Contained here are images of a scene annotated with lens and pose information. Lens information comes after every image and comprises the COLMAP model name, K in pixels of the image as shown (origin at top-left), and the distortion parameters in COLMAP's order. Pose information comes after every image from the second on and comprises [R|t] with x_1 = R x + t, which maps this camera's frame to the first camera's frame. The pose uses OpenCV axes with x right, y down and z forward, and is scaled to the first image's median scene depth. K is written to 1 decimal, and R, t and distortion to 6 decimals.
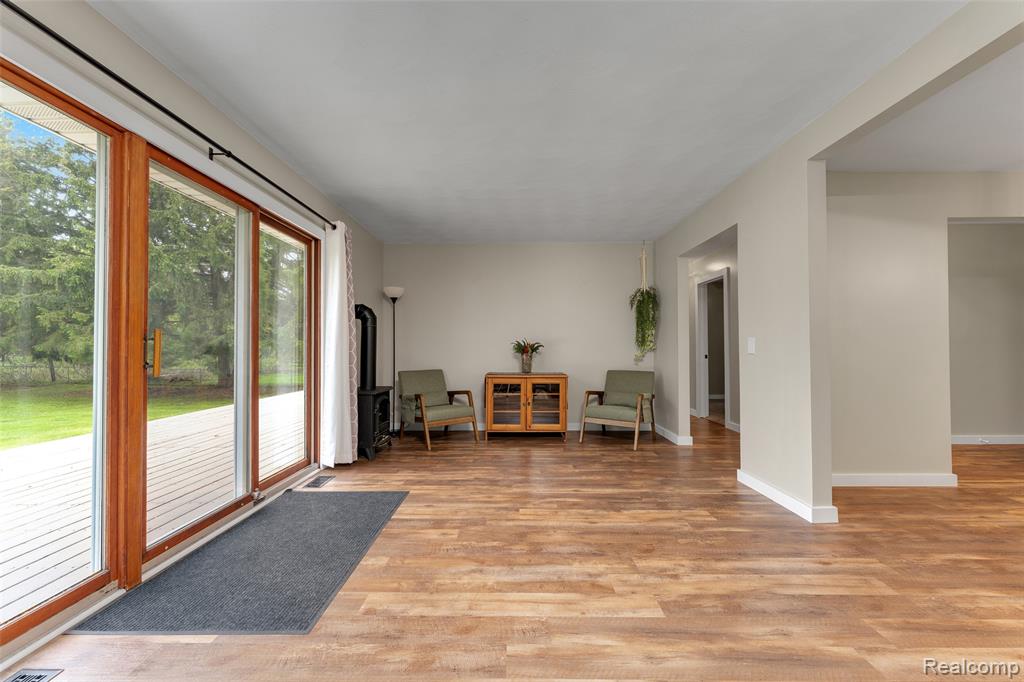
lens RADIAL K [[411.0, 0, 511.9], [0, 411.0, 344.0], [0, 0, 1]] dist [-0.007568, 0.000028]
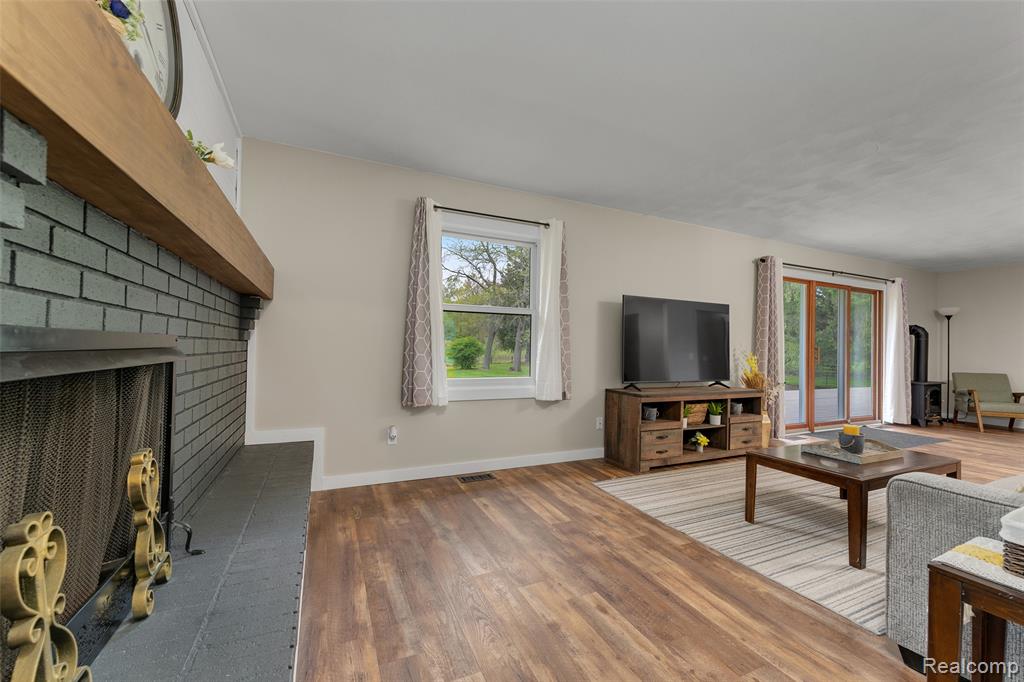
lens RADIAL K [[407.0, 0, 509.9], [0, 407.0, 343.6], [0, 0, 1]] dist [-0.000401, 0.000104]
pose [[0.420303, 0.000951, -0.907383, 0.369824], [-0.008511, 0.999960, -0.002894, -0.012507], [0.907344, 0.008940, 0.420294, -0.991383]]
